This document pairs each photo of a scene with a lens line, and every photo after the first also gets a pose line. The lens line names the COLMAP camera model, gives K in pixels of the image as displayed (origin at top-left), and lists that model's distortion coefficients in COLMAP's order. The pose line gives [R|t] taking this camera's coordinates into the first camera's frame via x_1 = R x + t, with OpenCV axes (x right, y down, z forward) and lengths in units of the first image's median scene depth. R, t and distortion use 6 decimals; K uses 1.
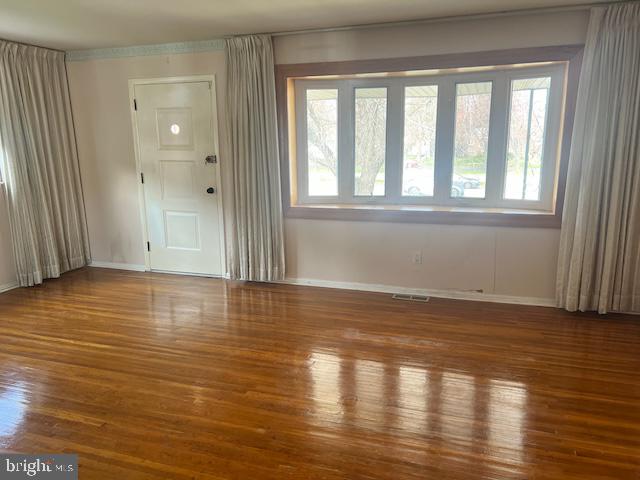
lens RADIAL K [[482.4, 0, 313.7], [0, 482.4, 240.9], [0, 0, 1]] dist [0.052146, -0.057620]
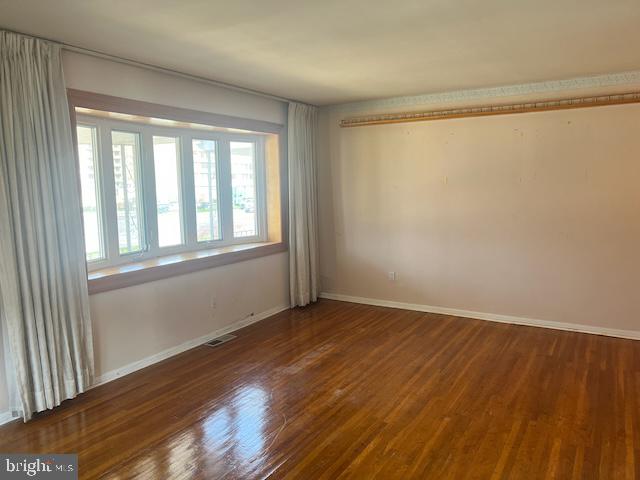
lens RADIAL K [[482.4, 0, 324.3], [0, 482.4, 242.6], [0, 0, 1]] dist [0.052146, -0.057620]
pose [[0.207822, -0.109916, 0.971971, -0.752359], [0.215775, 0.974340, 0.064048, -0.106016], [-0.954071, 0.196416, 0.226206, 0.535510]]
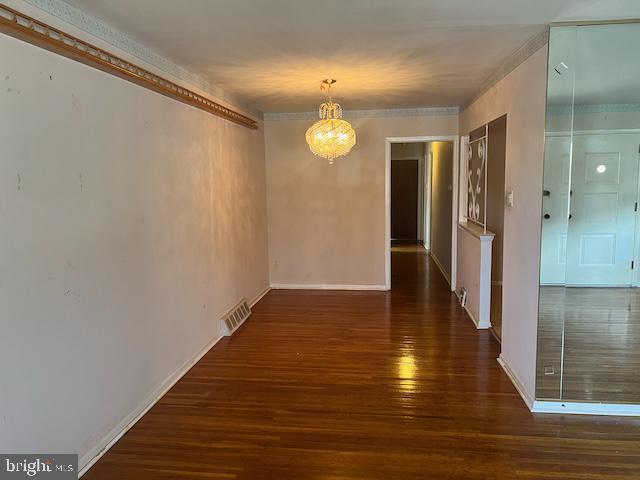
lens RADIAL K [[482.4, 0, 318.4], [0, 482.4, 241.1], [0, 0, 1]] dist [0.052146, -0.057620]
pose [[-0.978663, 0.054431, -0.198132, 0.236466], [-0.013794, 0.944694, 0.327662, -0.187284], [0.205009, 0.323403, -0.923786, 0.831810]]
